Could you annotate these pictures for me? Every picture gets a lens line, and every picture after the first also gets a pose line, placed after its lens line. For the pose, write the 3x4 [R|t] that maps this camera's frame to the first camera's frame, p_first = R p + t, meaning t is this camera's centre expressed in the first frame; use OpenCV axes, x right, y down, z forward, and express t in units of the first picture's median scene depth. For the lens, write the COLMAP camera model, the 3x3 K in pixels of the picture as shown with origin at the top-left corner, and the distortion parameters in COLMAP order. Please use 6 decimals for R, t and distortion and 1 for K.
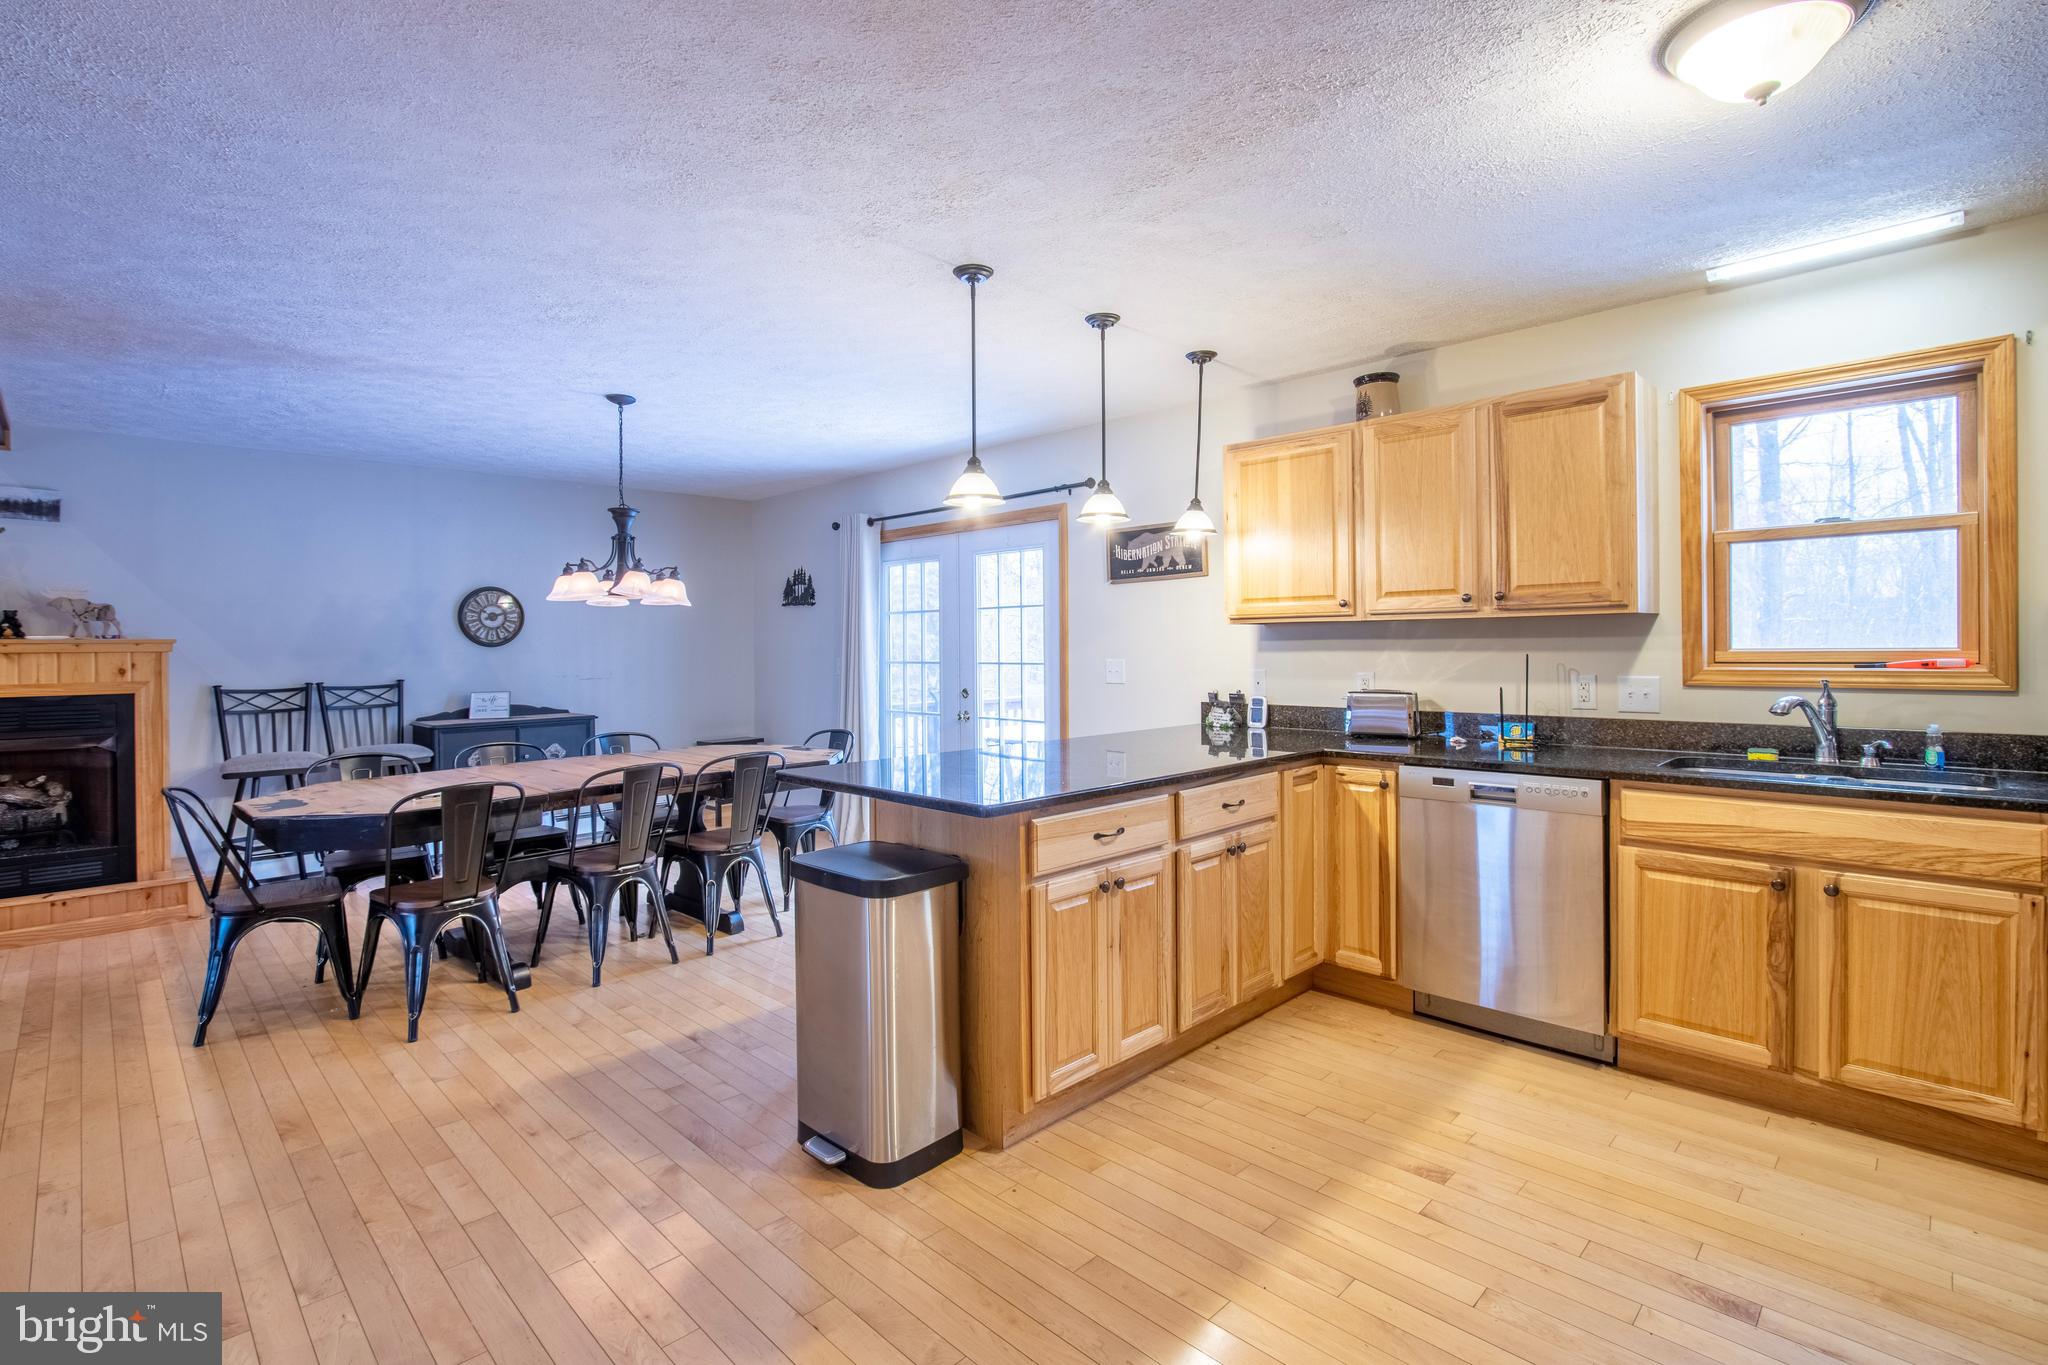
lens RADIAL K [[956.6, 0, 1023.1], [0, 956.6, 649.6], [0, 0, 1]] dist [-0.020610, 0.003704]
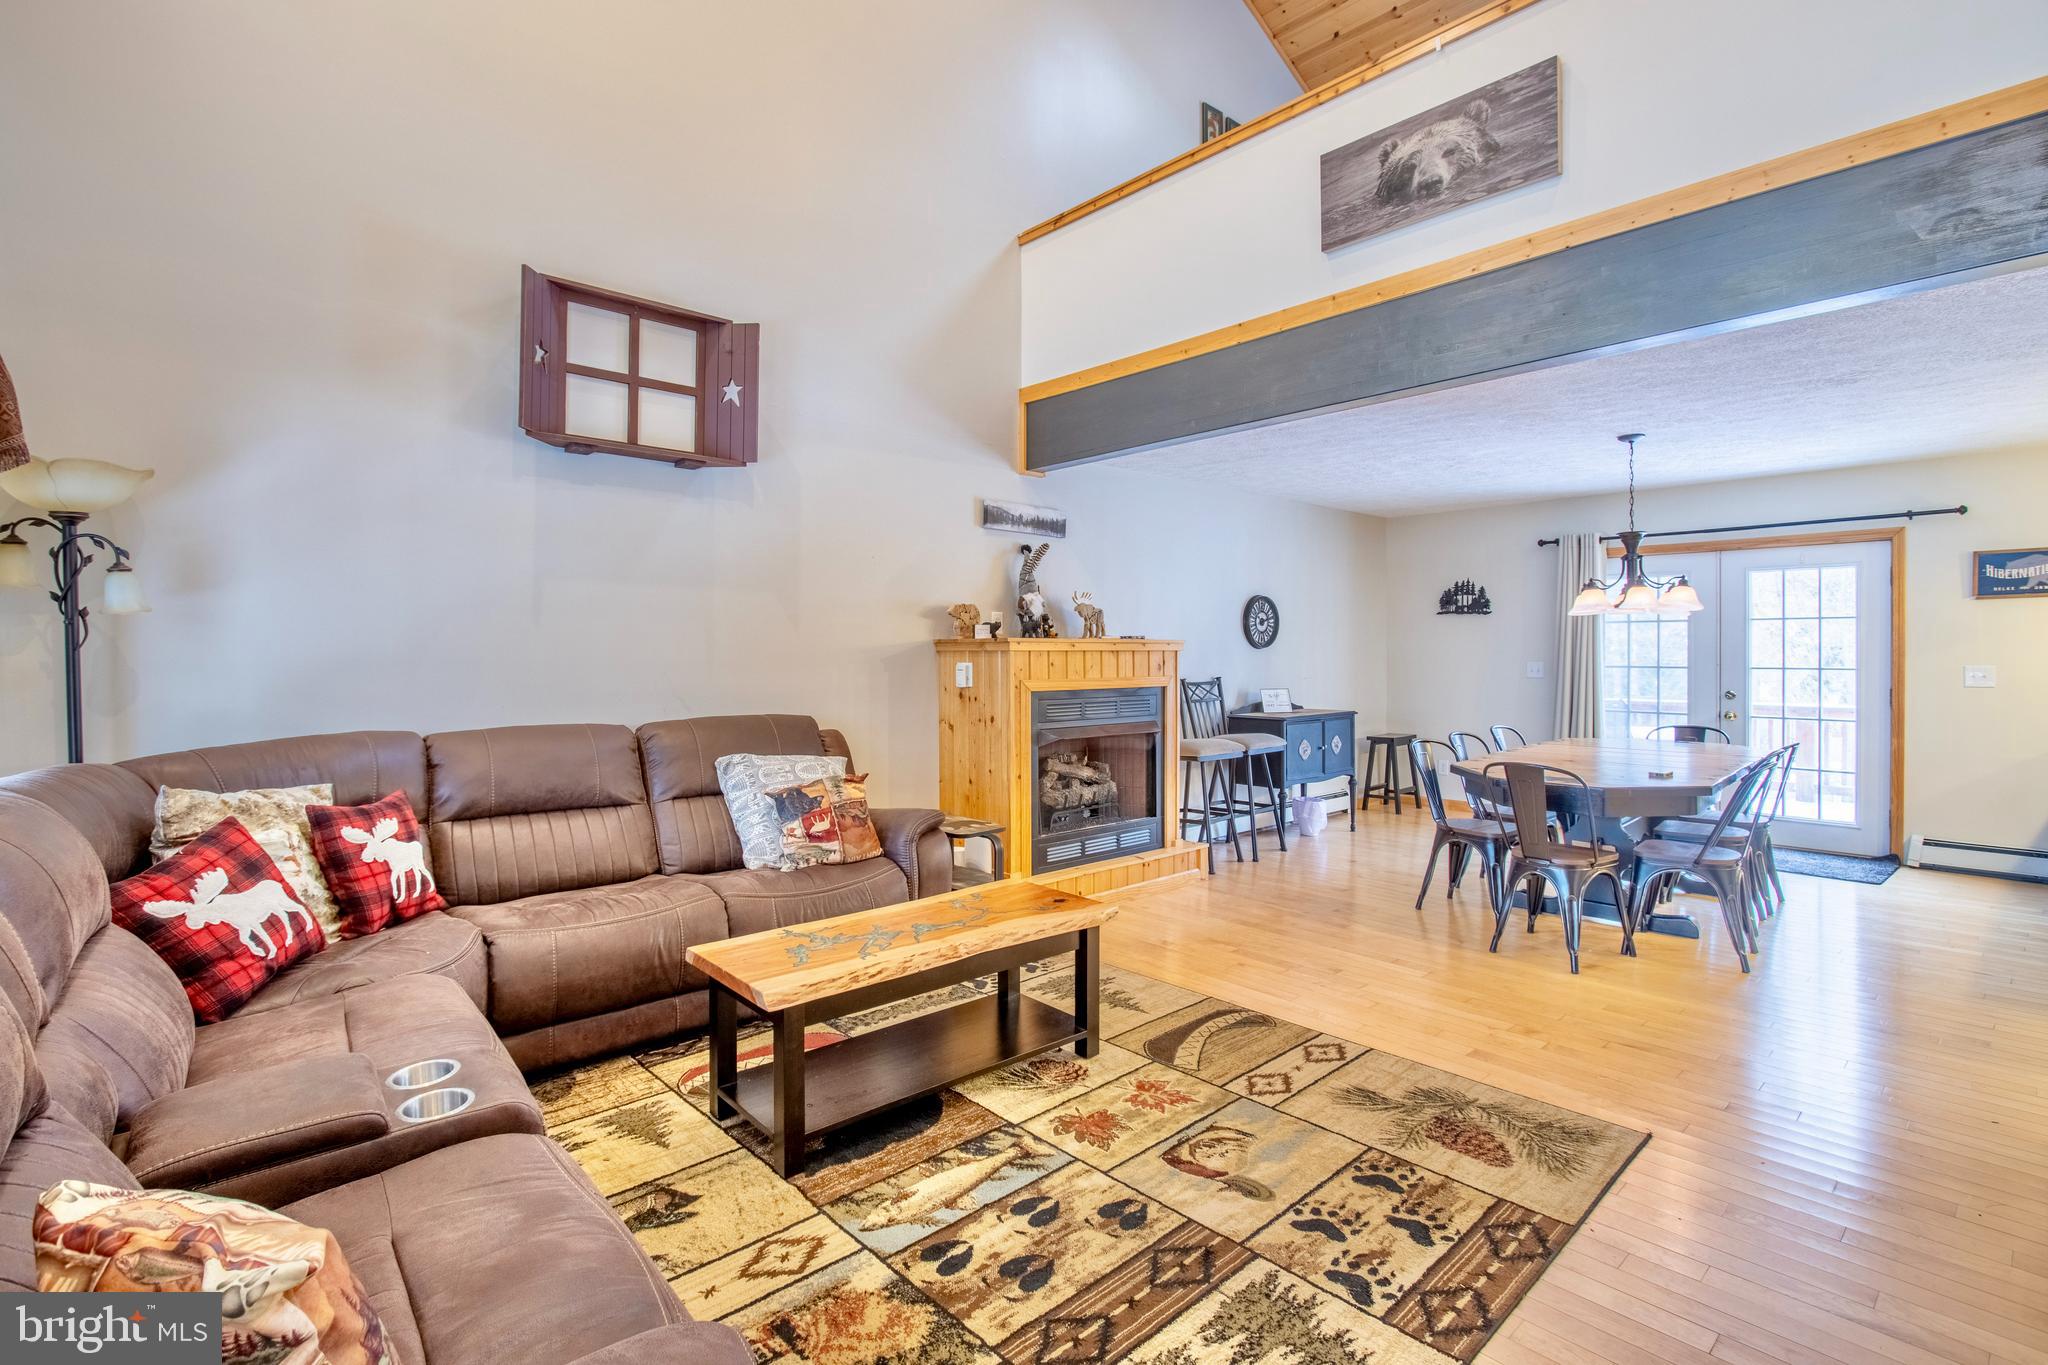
lens RADIAL K [[956.6, 0, 1015.8], [0, 956.6, 651.1], [0, 0, 1]] dist [-0.020610, 0.003704]
pose [[0.998009, 0.010267, -0.062224, -1.079742], [-0.010481, 0.999940, -0.003102, 0.008850], [0.062188, 0.003748, 0.998057, -0.197981]]
